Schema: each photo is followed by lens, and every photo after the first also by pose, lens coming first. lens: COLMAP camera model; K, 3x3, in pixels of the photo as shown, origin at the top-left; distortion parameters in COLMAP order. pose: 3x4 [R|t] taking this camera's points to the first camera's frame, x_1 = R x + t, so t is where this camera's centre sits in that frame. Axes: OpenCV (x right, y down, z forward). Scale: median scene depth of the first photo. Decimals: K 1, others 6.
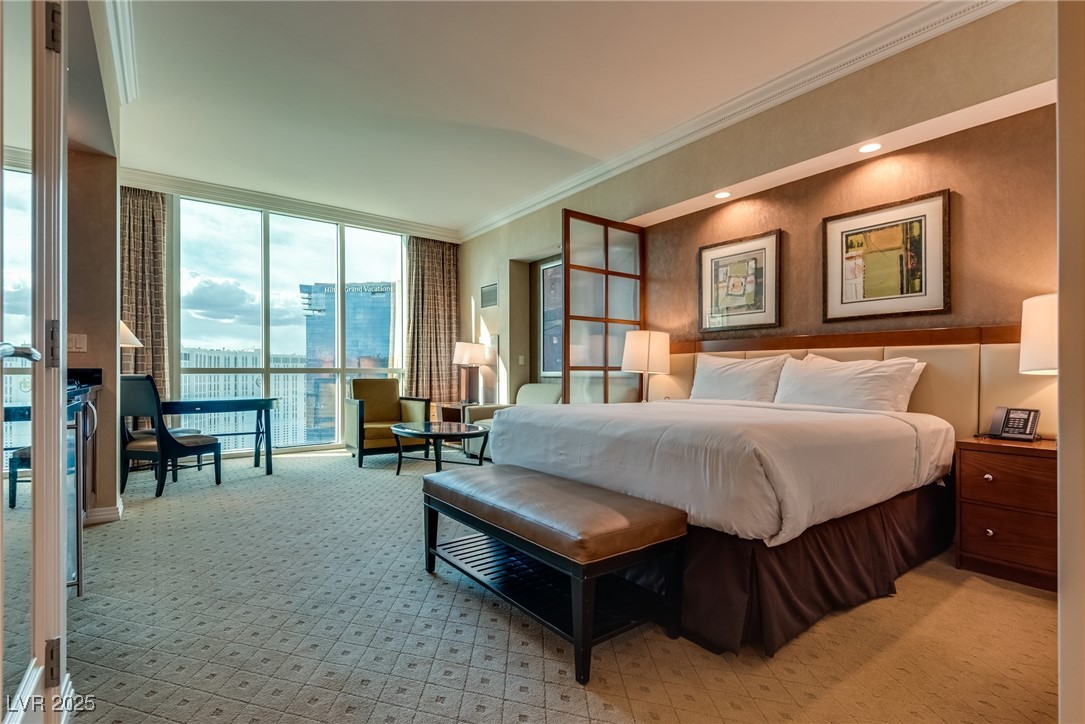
lens RADIAL K [[517.8, 0, 570.8], [0, 517.8, 371.0], [0, 0, 1]] dist [0.027968, -0.019941]
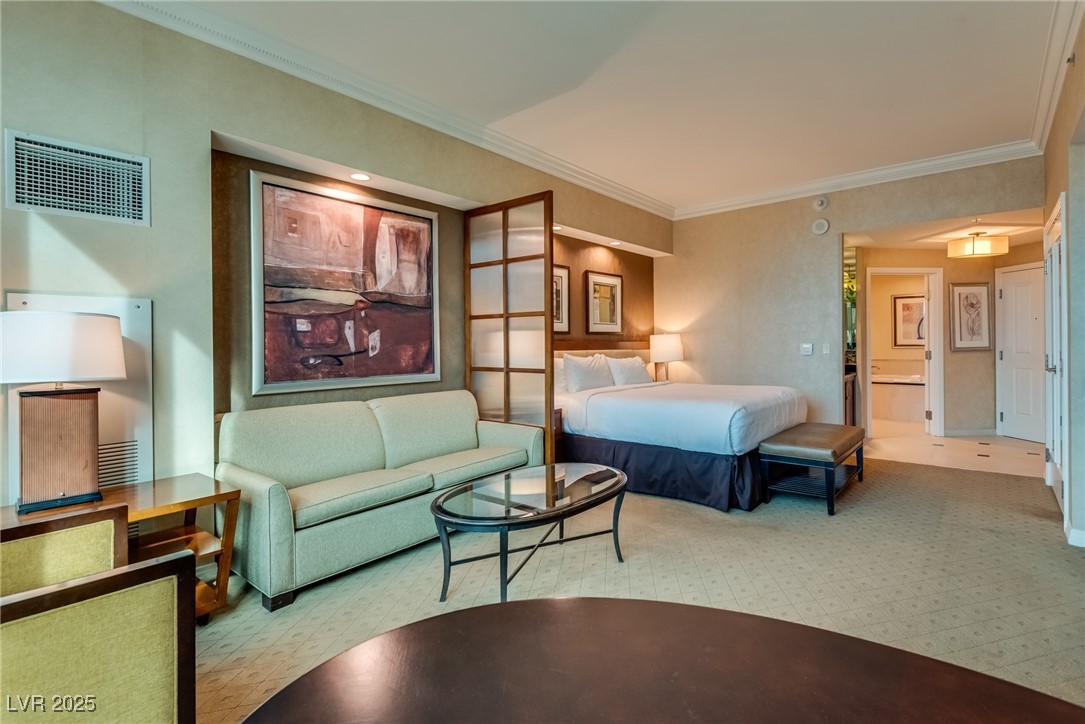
lens RADIAL K [[513.4, 0, 566.3], [0, 513.4, 341.3], [0, 0, 1]] dist [0.030653, -0.022191]
pose [[-0.214067, 0.004375, 0.976809, -0.734303], [0.003953, 0.999986, -0.003612, -0.045096], [-0.976811, 0.003088, -0.214081, 0.979312]]
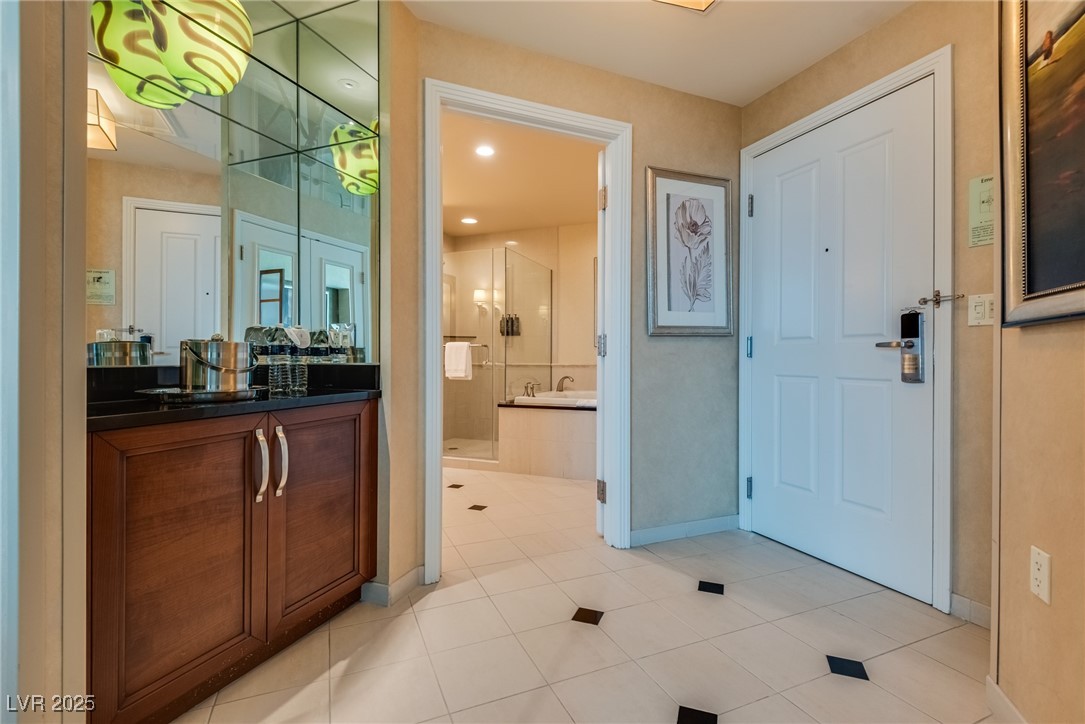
lens RADIAL K [[493.0, 0, 540.5], [0, 493.0, 361.9], [0, 0, 1]] dist [0.029180, -0.015792]
pose [[-0.499736, -0.006994, 0.866149, -0.067823], [-0.002459, 0.999975, 0.006656, 0.001987], [-0.866174, 0.001196, -0.499741, 0.125005]]
